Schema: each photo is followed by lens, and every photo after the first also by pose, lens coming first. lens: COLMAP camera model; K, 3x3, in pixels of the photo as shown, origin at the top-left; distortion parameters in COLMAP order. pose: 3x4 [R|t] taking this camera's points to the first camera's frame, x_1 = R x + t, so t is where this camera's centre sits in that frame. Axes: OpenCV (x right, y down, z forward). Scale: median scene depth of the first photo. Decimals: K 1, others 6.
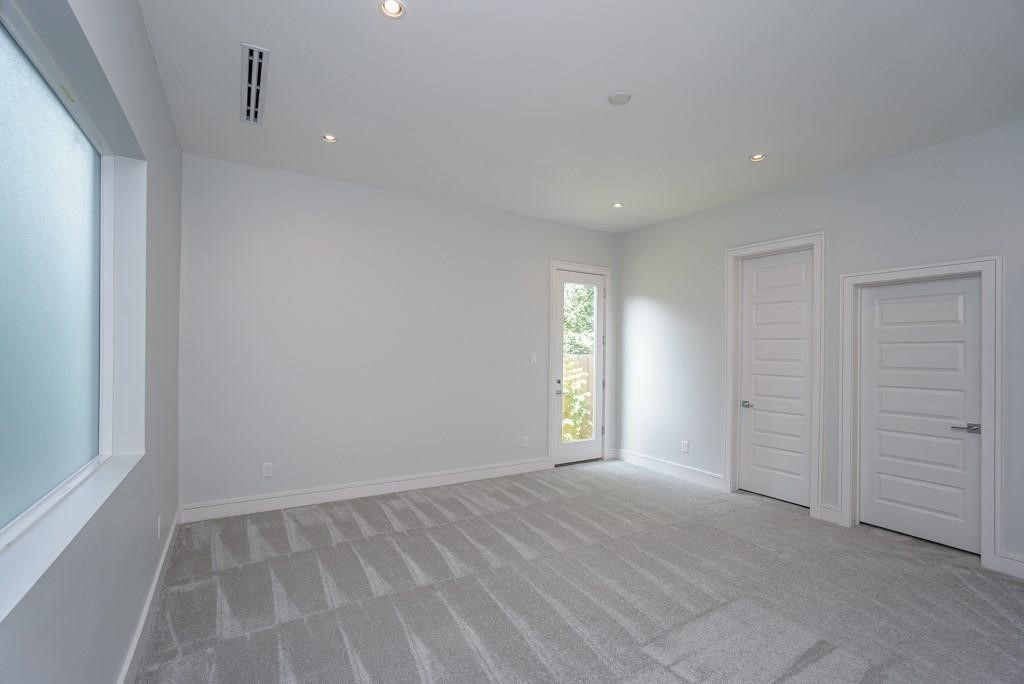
lens RADIAL K [[450.3, 0, 511.0], [0, 450.3, 347.3], [0, 0, 1]] dist [-0.045860, 0.023060]
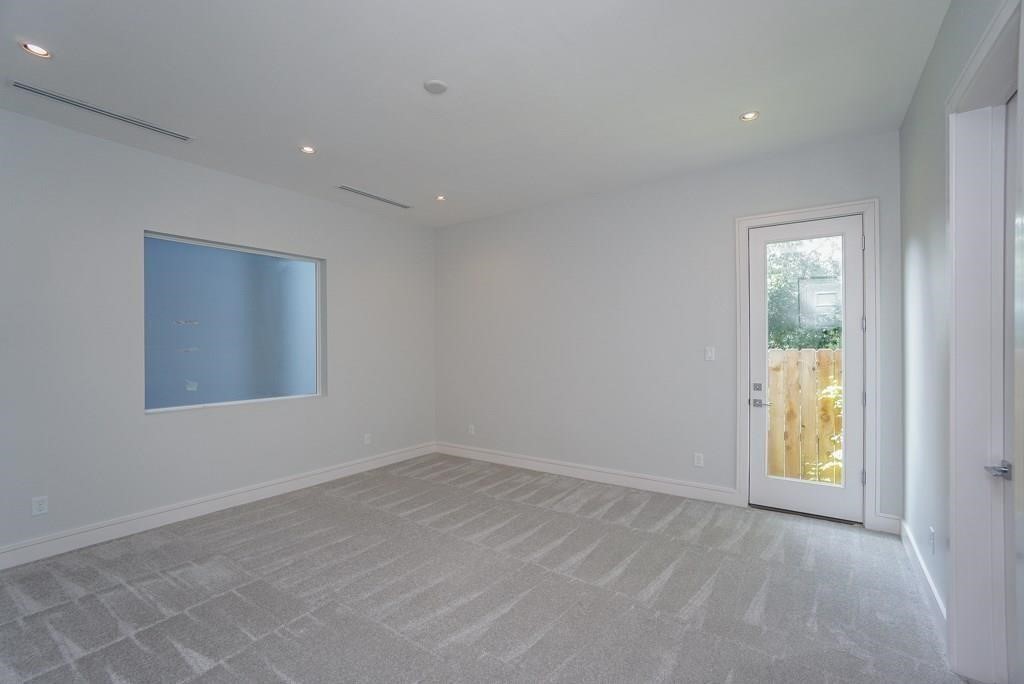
lens RADIAL K [[455.8, 0, 509.0], [0, 455.8, 346.7], [0, 0, 1]] dist [-0.048351, 0.023837]
pose [[0.404446, -0.006910, -0.914536, 0.728323], [0.018744, 0.999824, 0.000735, 0.006103], [0.914370, -0.017439, 0.404505, 0.446949]]
